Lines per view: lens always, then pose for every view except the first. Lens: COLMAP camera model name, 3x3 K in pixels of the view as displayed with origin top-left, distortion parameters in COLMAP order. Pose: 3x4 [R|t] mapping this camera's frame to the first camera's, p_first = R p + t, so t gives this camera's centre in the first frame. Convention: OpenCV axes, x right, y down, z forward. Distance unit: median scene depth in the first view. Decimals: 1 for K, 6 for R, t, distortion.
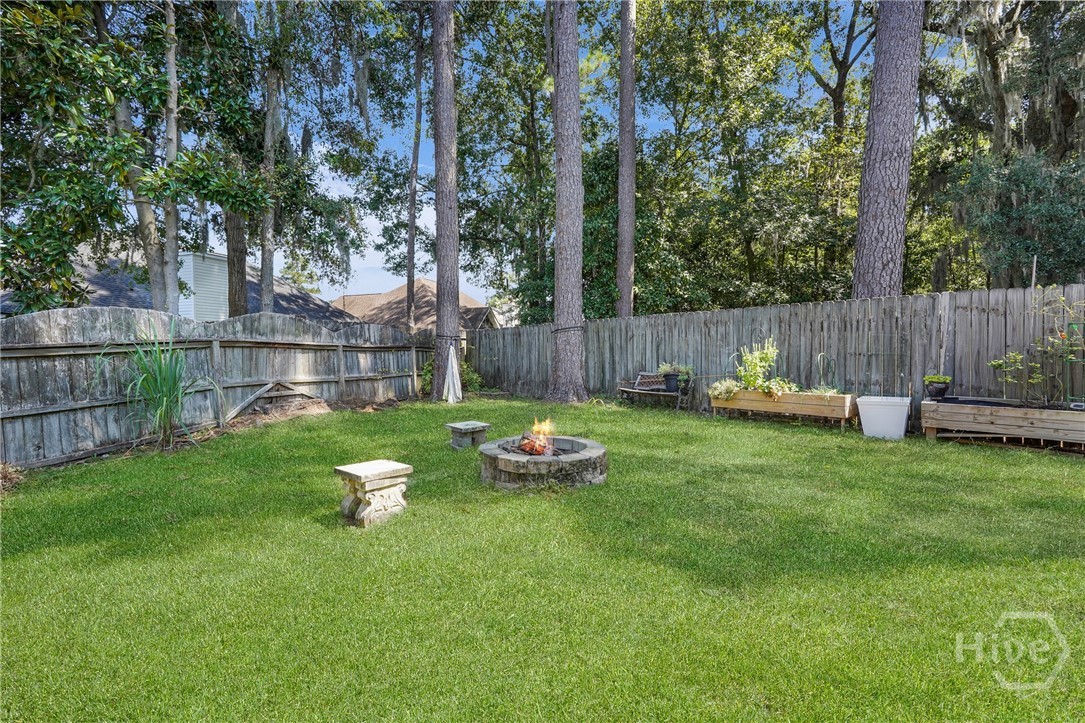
lens RADIAL K [[486.3, 0, 545.2], [0, 486.3, 351.7], [0, 0, 1]] dist [-0.001635, 0.000632]
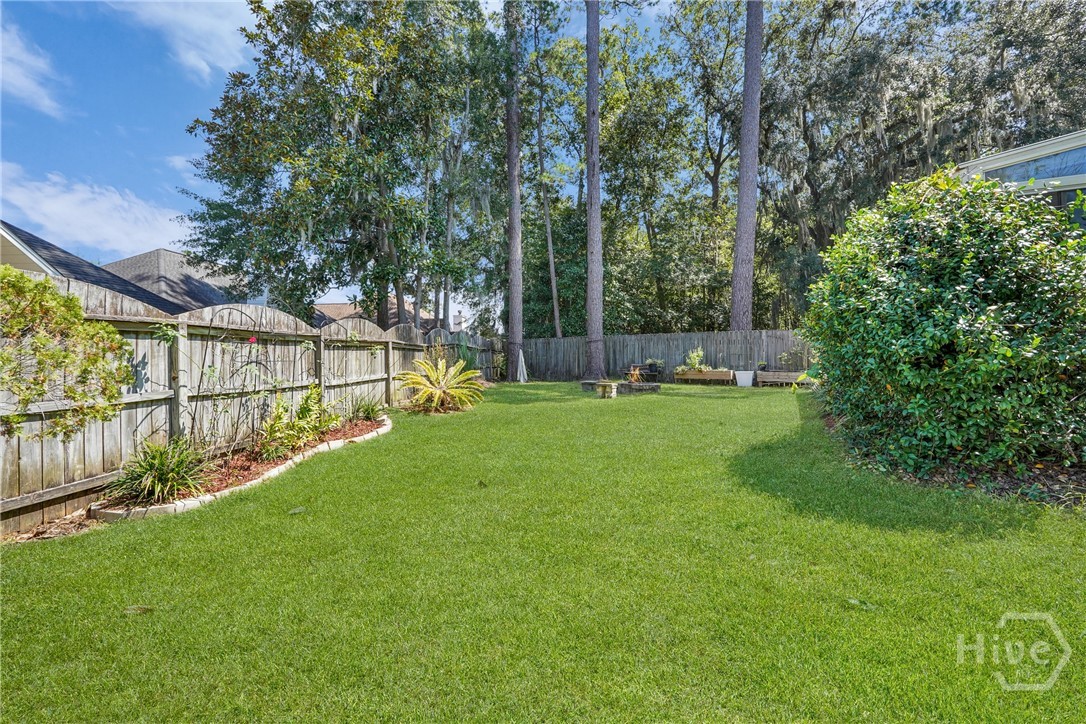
lens RADIAL K [[486.8, 0, 545.7], [0, 486.8, 352.2], [0, 0, 1]] dist [-0.001635, 0.000632]
pose [[0.974178, 0.006771, 0.225679, -0.606085], [-0.004196, 0.999921, -0.011887, 0.020925], [-0.225742, 0.010633, 0.974129, -0.846732]]
